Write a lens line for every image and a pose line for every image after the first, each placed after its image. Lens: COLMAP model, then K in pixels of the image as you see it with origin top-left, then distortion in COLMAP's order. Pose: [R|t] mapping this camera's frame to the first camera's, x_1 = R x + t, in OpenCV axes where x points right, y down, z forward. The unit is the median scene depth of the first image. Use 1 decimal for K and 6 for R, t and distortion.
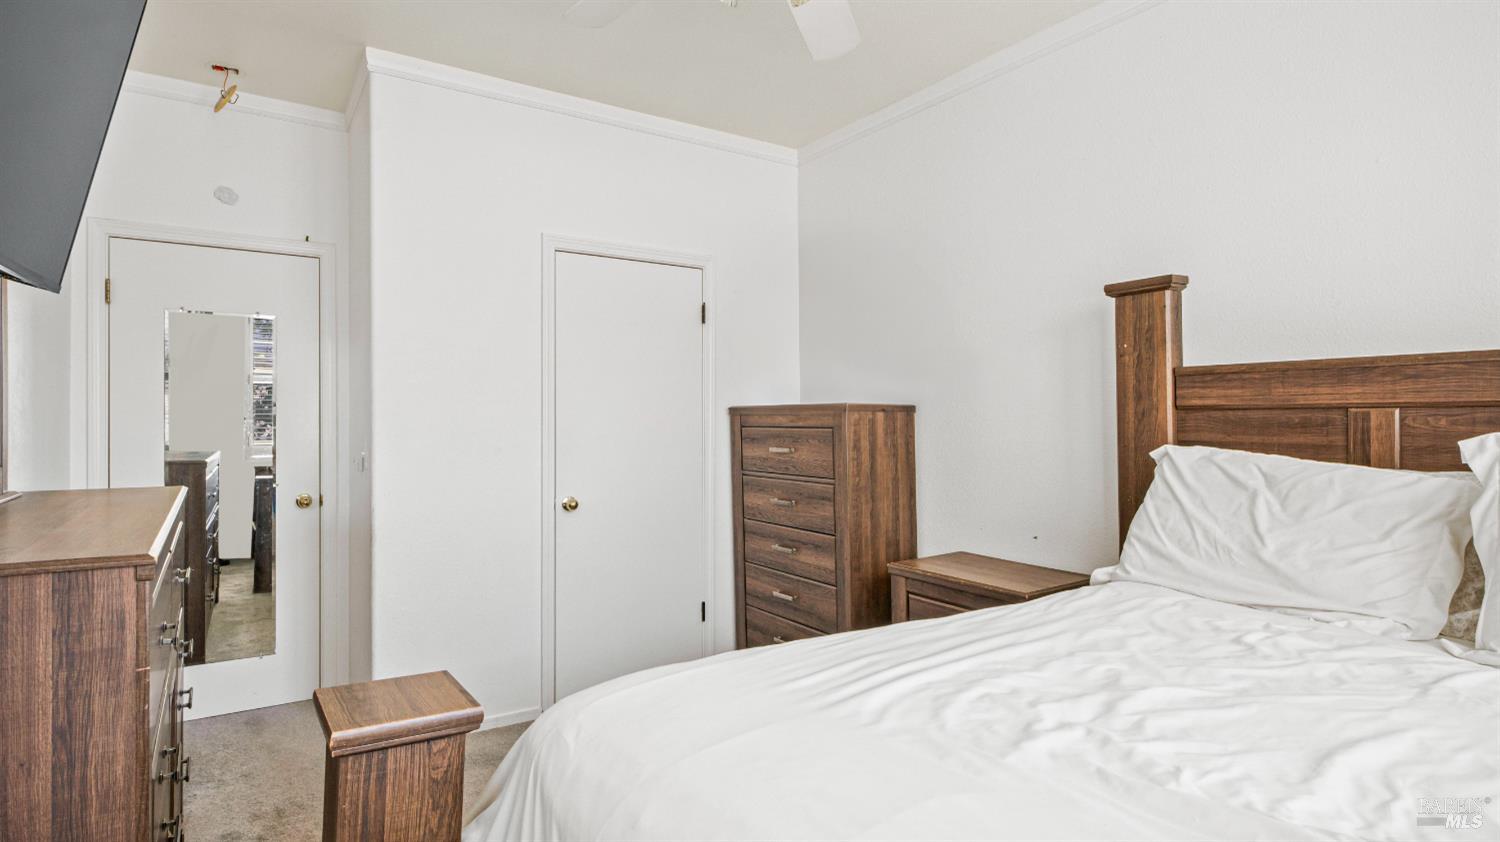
lens RADIAL K [[769.7, 0, 743.7], [0, 769.7, 404.5], [0, 0, 1]] dist [0.003455, -0.012504]
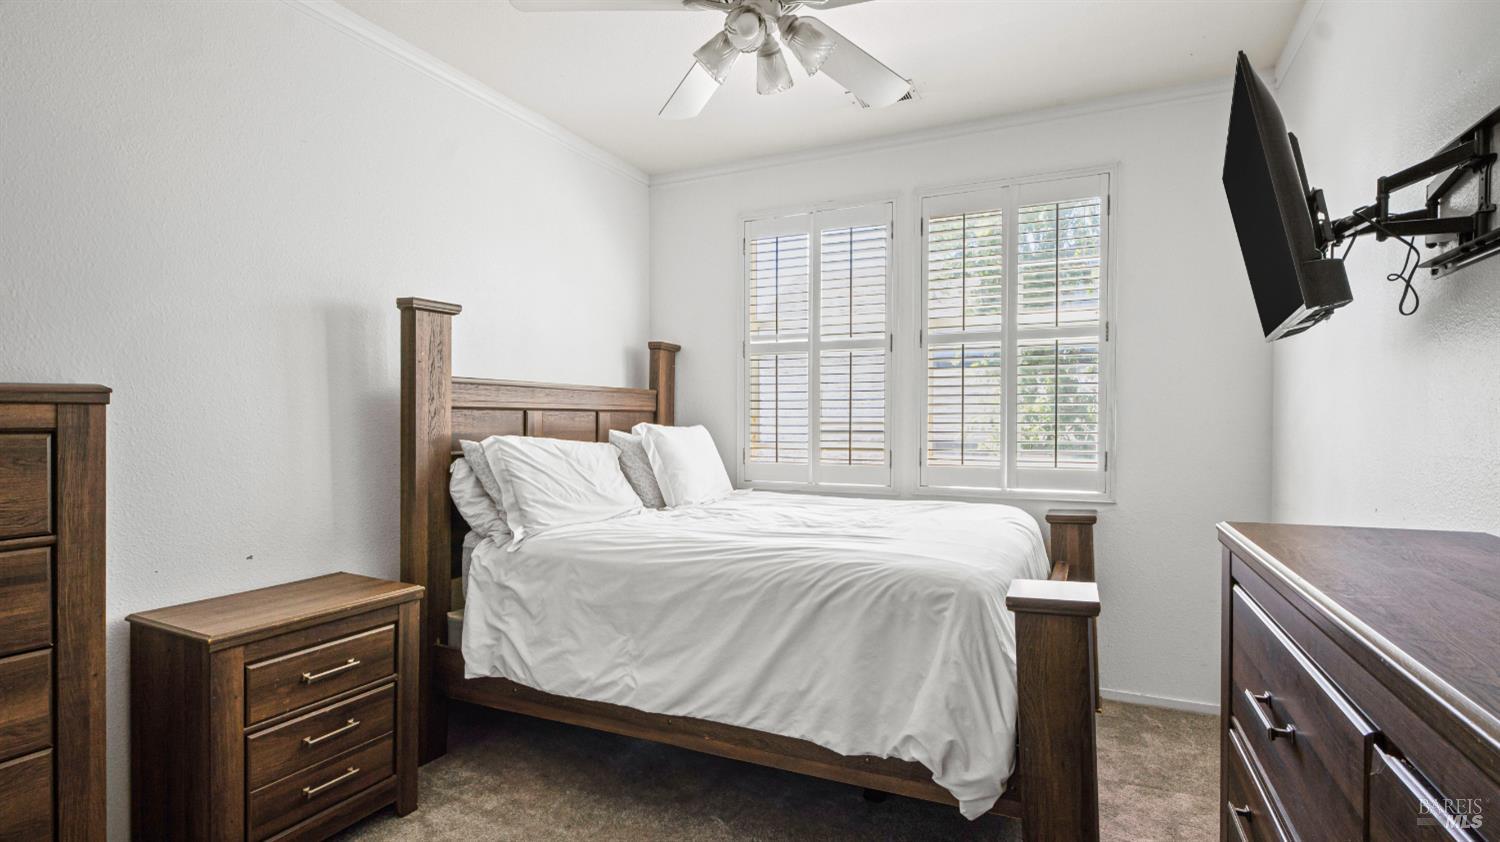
lens RADIAL K [[755.1, 0, 750.0], [0, 755.1, 421.0], [0, 0, 1]] dist [-0.001064, -0.000725]
pose [[-0.525133, 0.004845, 0.851006, -0.539650], [-0.009674, 0.999885, -0.011663, 0.025270], [-0.850965, -0.014357, -0.525026, 0.878178]]
